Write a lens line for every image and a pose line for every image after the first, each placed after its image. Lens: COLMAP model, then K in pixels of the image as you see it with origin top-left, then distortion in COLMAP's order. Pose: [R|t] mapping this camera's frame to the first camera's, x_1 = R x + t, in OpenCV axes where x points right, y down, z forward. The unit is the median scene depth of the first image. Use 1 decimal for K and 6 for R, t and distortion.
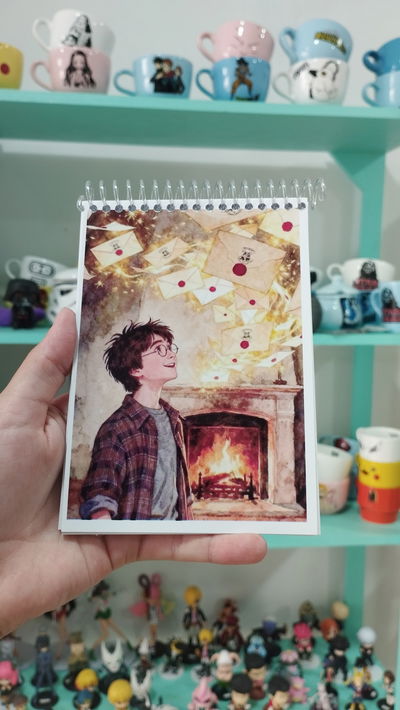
lens RADIAL K [[610.0, 0, 194.4], [0, 610.0, 350.0], [0, 0, 1]] dist [0.077027, -0.138534]
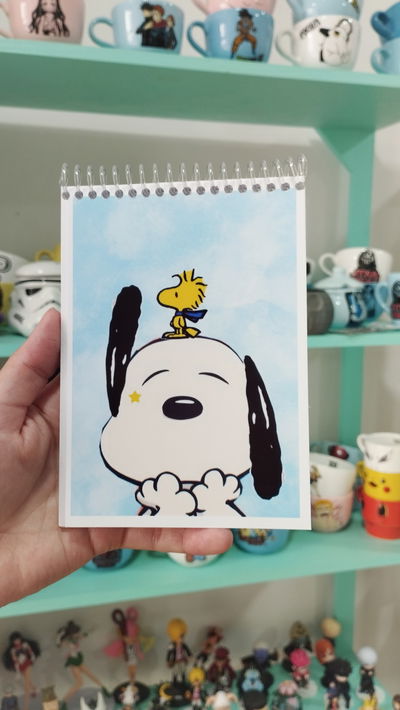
lens RADIAL K [[610.0, 0, 195.7], [0, 610.0, 352.5], [0, 0, 1]] dist [0.077027, -0.138534]
pose [[0.988931, -0.030223, 0.145263, -0.104244], [0.027090, 0.999357, 0.023496, -0.023188], [-0.145880, -0.019301, 0.989114, 0.140732]]
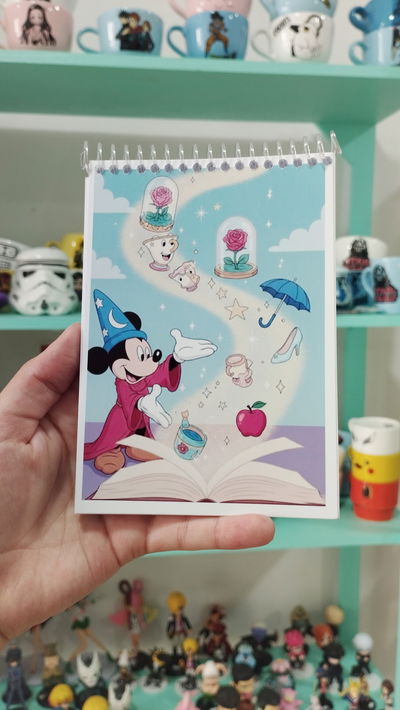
lens RADIAL K [[610.0, 0, 193.8], [0, 610.0, 351.5], [0, 0, 1]] dist [0.077027, -0.138534]
pose [[0.999861, -0.014416, 0.008316, 0.024099], [0.014435, 0.999893, -0.002212, 0.024649], [-0.008283, 0.002332, 0.999963, 0.075097]]
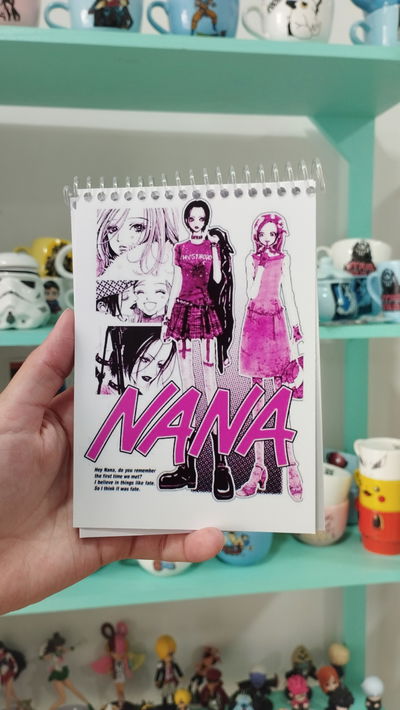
lens RADIAL K [[610.0, 0, 196.1], [0, 610.0, 352.4], [0, 0, 1]] dist [0.077027, -0.138534]
pose [[0.998762, -0.028335, 0.040878, 0.017957], [0.029209, 0.999354, -0.020934, 0.019464], [-0.040258, 0.022102, 0.998945, 0.172190]]
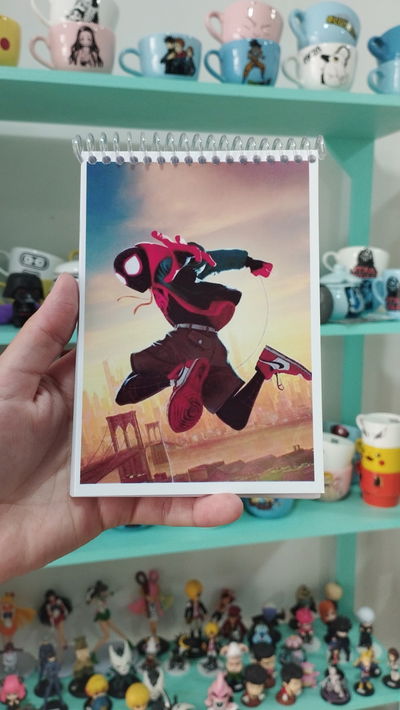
lens RADIAL K [[610.0, 0, 198.2], [0, 610.0, 352.8], [0, 0, 1]] dist [0.077027, -0.138534]
pose [[0.991472, -0.031404, 0.126480, -0.122695], [0.027016, 0.998977, 0.036265, -0.019245], [-0.127490, -0.032539, 0.991306, 0.034327]]
